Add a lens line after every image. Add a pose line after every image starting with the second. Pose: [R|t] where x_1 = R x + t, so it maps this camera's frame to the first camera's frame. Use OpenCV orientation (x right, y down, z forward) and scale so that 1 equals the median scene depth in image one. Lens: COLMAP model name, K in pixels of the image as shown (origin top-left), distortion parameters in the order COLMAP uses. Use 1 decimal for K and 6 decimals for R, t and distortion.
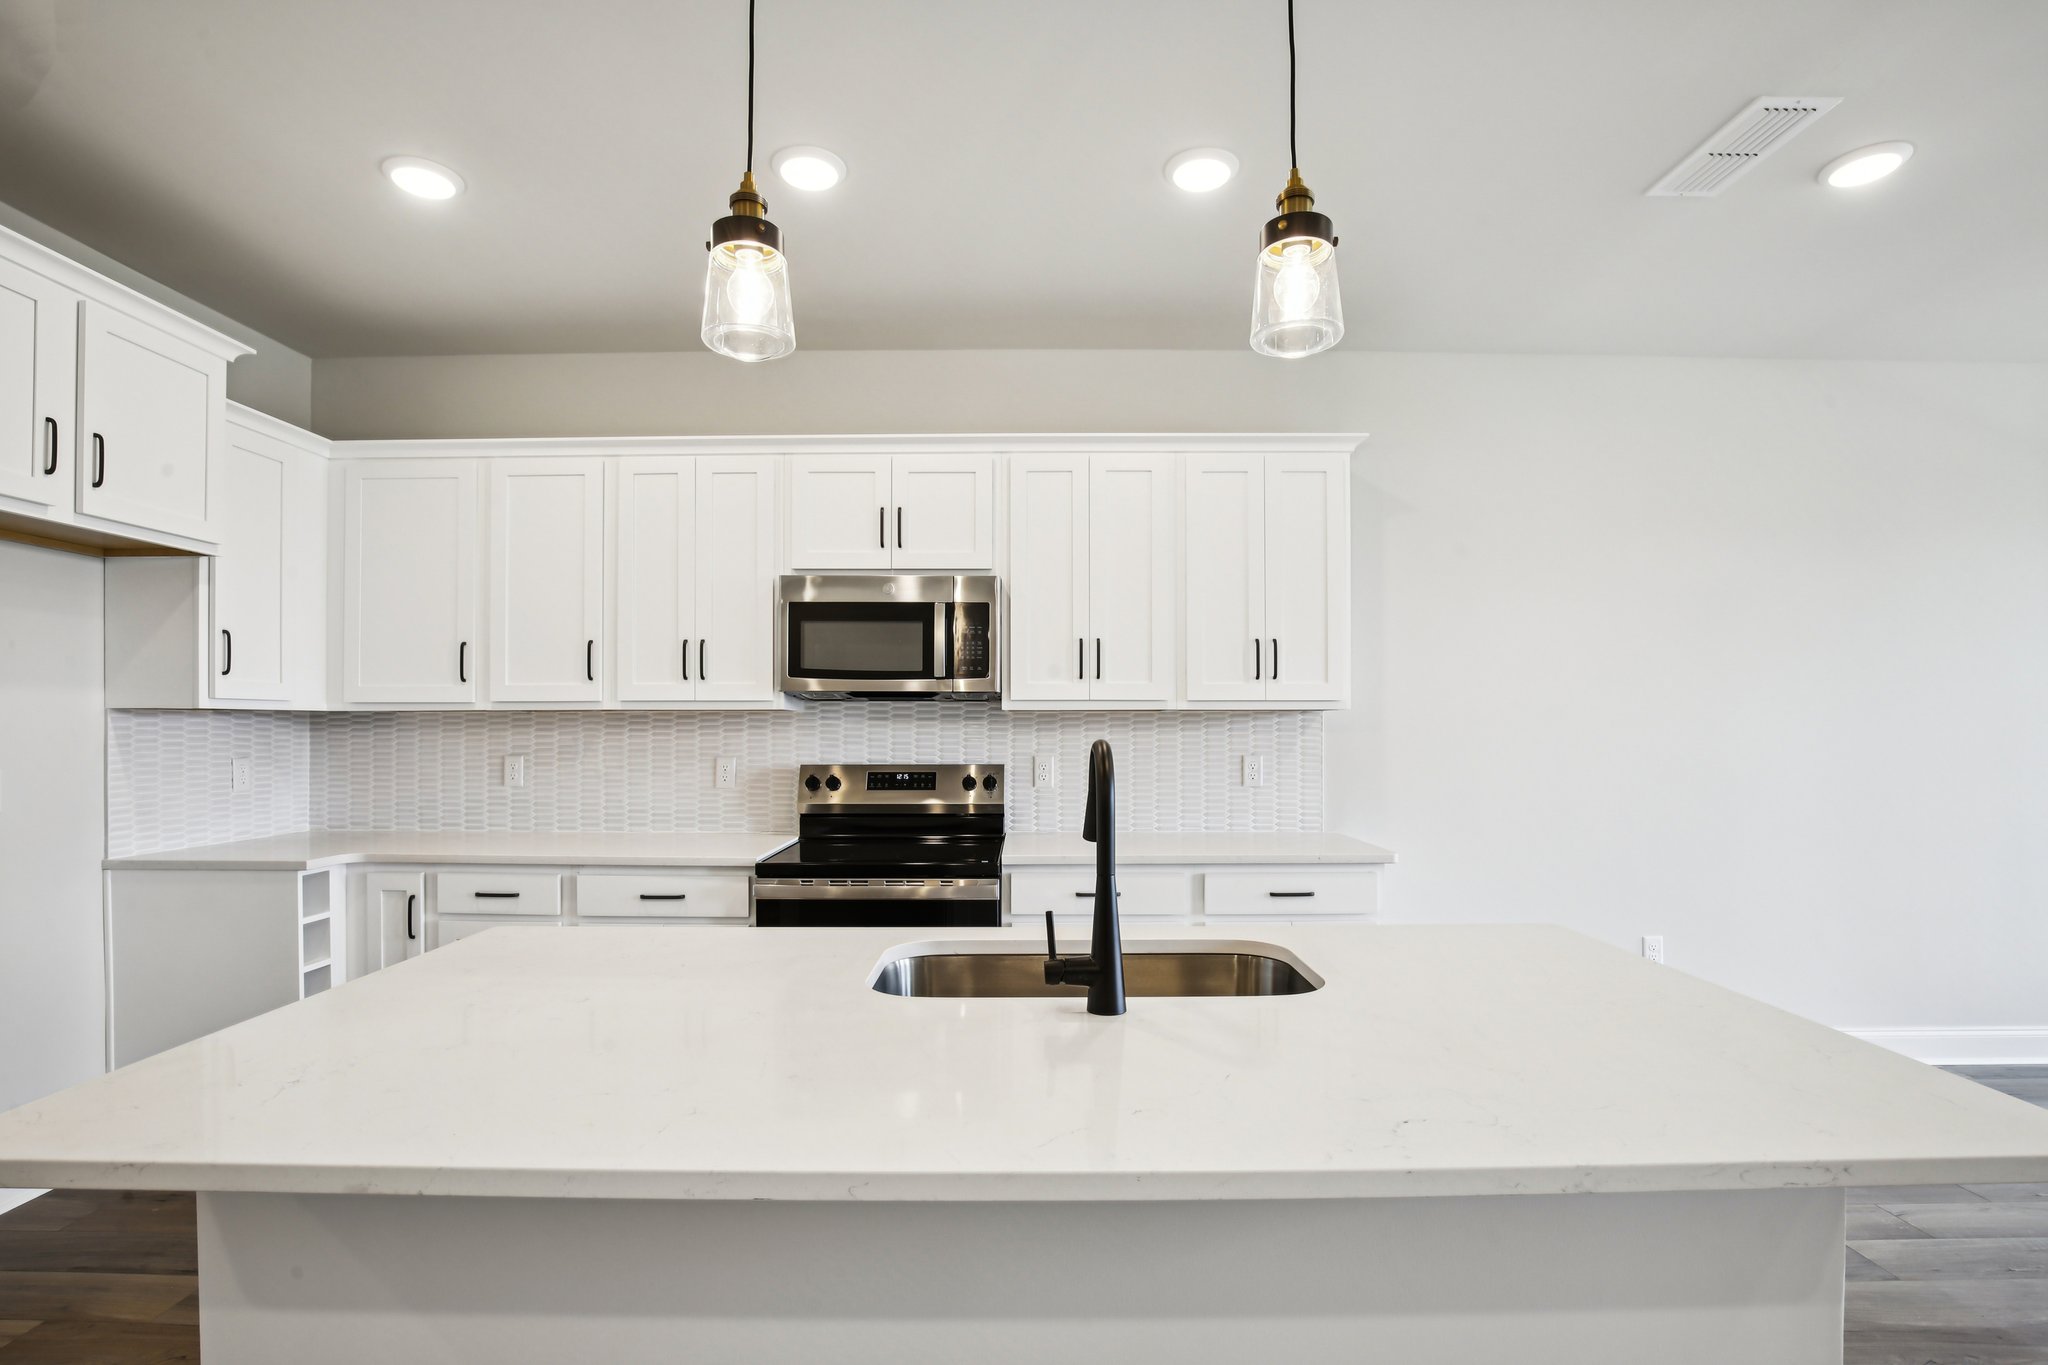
lens RADIAL K [[935.8, 0, 1023.2], [0, 935.8, 714.4], [0, 0, 1]] dist [-0.016012, 0.000507]
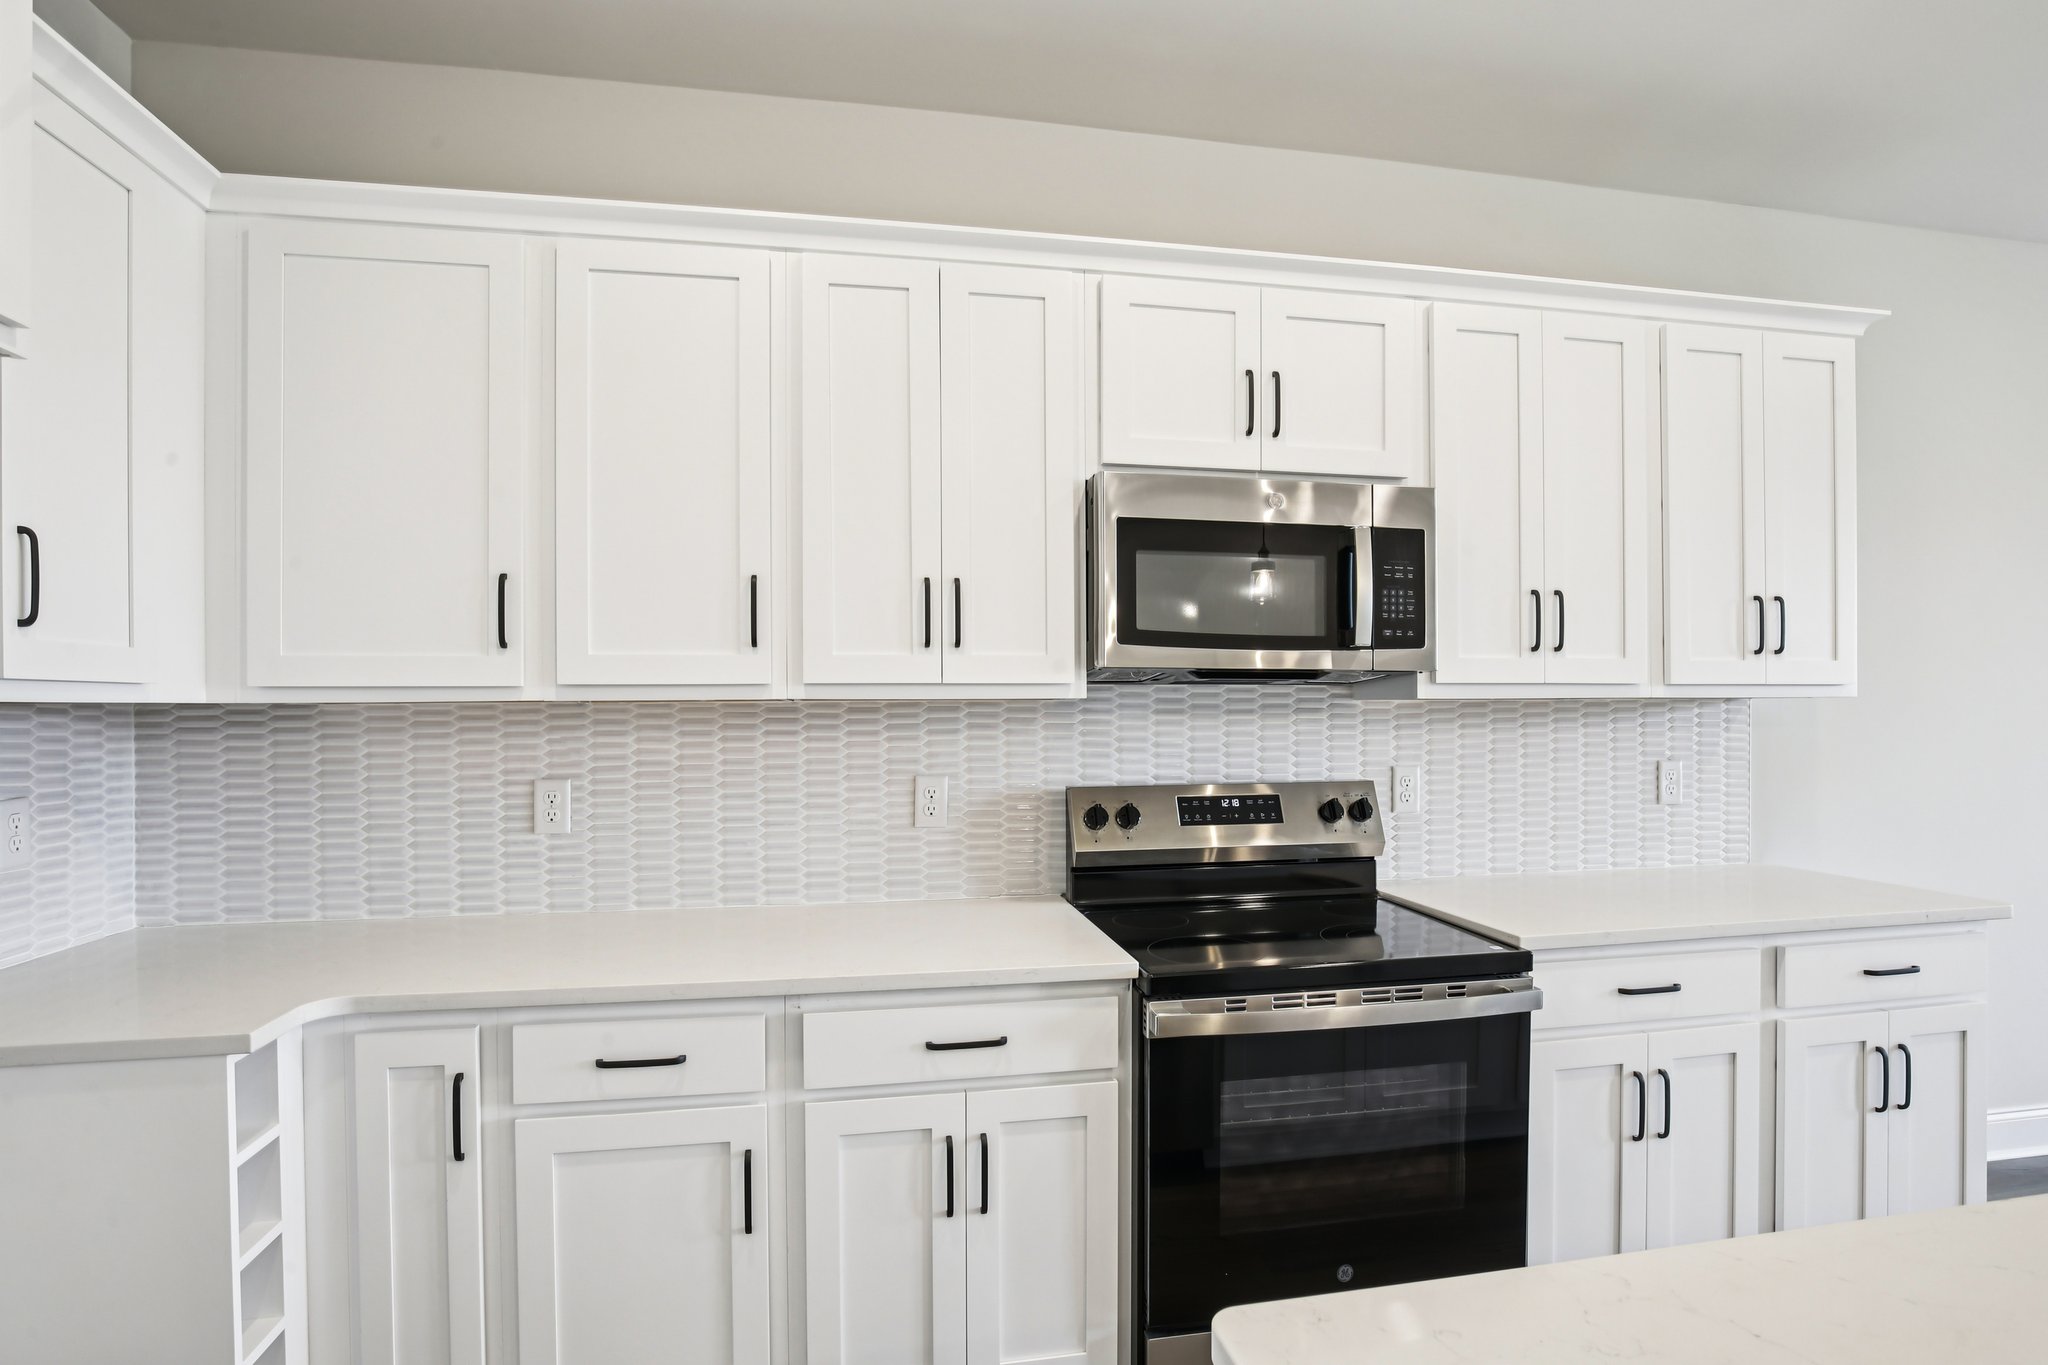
lens RADIAL K [[1011.2, 0, 1028.5], [0, 1011.2, 701.5], [0, 0, 1]] dist [-0.011757, -0.000929]
pose [[0.980061, -0.002574, 0.198678, -0.388237], [0.001303, 0.999978, 0.006526, -0.007035], [-0.198691, -0.006137, 0.980043, 0.343322]]
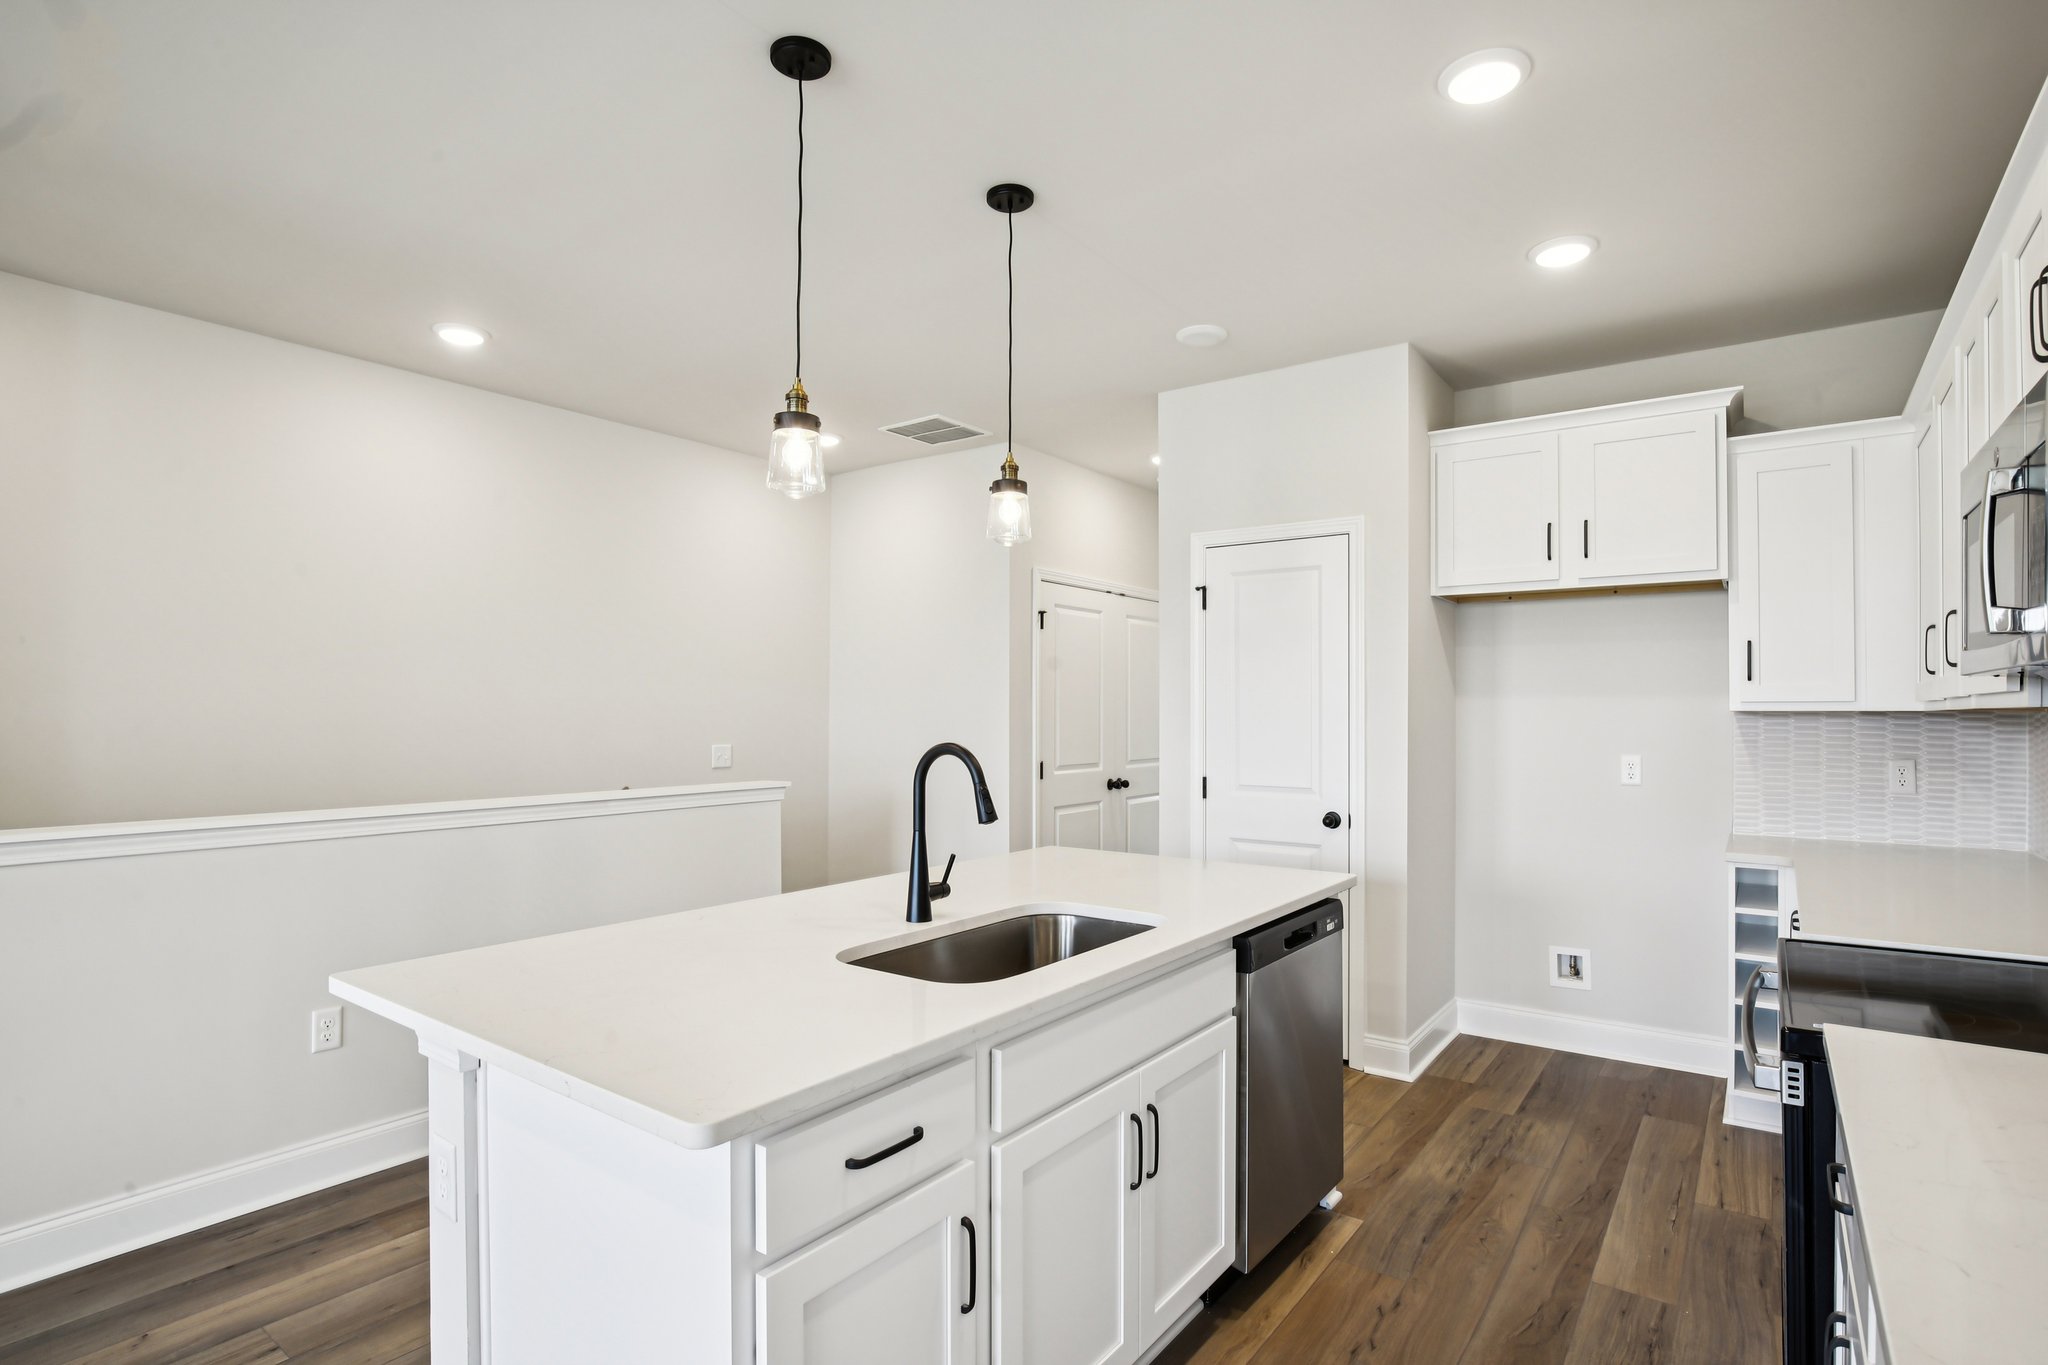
lens RADIAL K [[1011.2, 0, 1028.5], [0, 1011.2, 701.5], [0, 0, 1]] dist [-0.011757, -0.000929]
pose [[-0.581338, -0.019005, -0.813440, 0.507855], [0.002908, 0.999672, -0.025435, 0.009445], [0.813657, -0.017152, -0.581092, 0.800576]]
